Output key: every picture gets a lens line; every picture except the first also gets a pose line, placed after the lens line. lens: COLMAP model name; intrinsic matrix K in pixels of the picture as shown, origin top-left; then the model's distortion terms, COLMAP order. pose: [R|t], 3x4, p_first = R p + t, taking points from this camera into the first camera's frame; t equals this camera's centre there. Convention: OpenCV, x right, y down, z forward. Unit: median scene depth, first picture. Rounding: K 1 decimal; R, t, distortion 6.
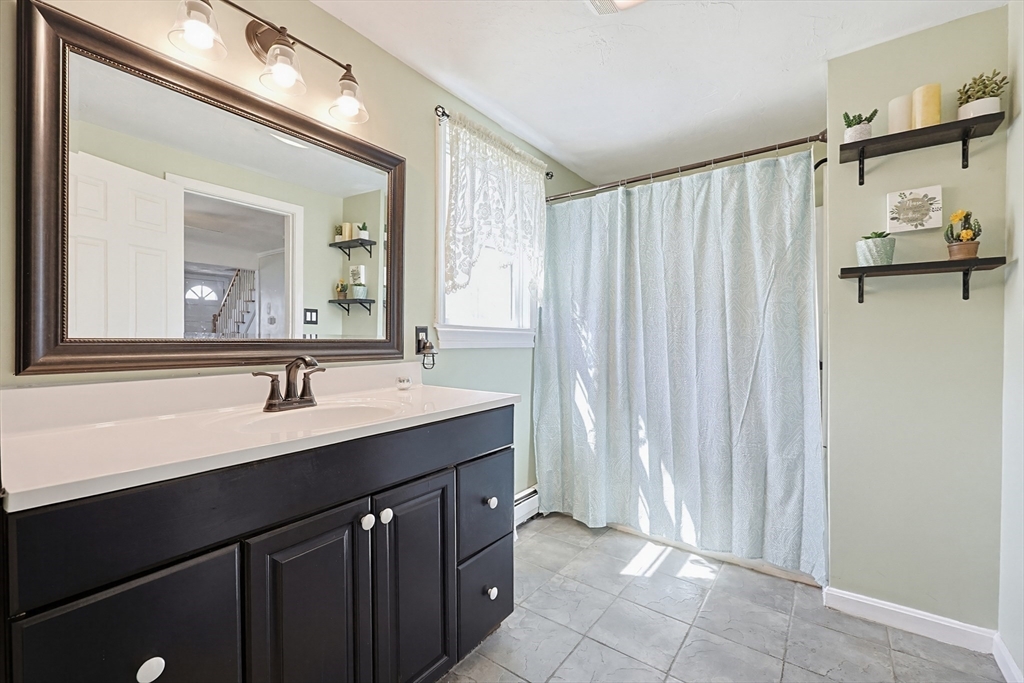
lens RADIAL K [[438.4, 0, 512.0], [0, 438.4, 341.5], [0, 0, 1]] dist [-0.000449, -0.000010]
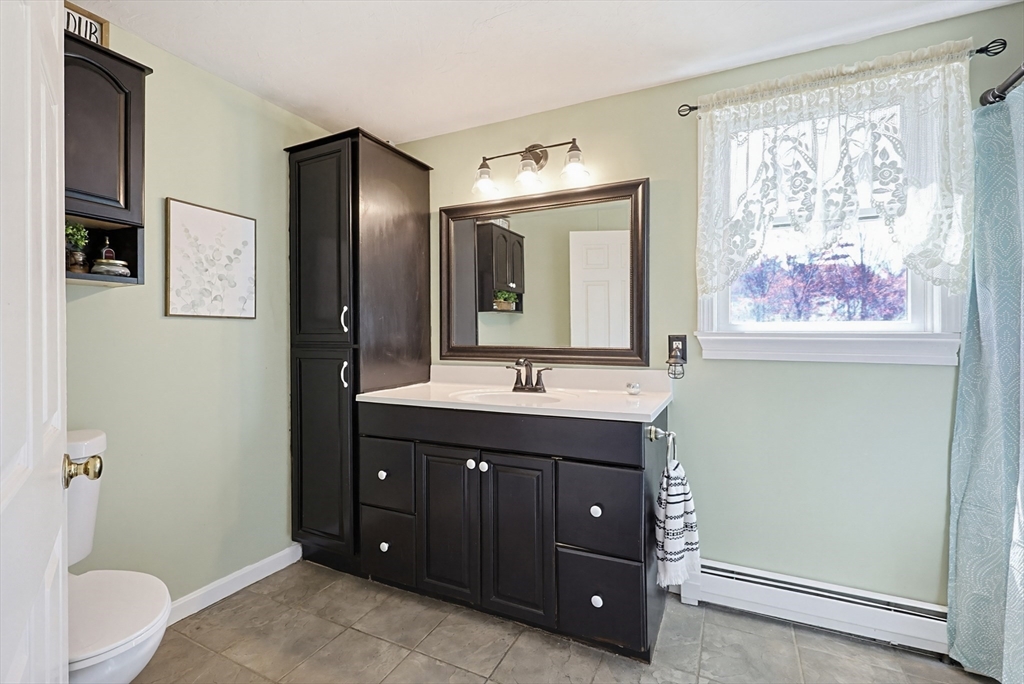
lens RADIAL K [[422.4, 0, 513.4], [0, 422.4, 334.2], [0, 0, 1]] dist [0.000317, 0.000193]
pose [[0.213177, -0.007017, -0.976988, 0.706423], [-0.007331, 0.999935, -0.008782, -0.028042], [0.976986, 0.009035, 0.213111, 0.479098]]
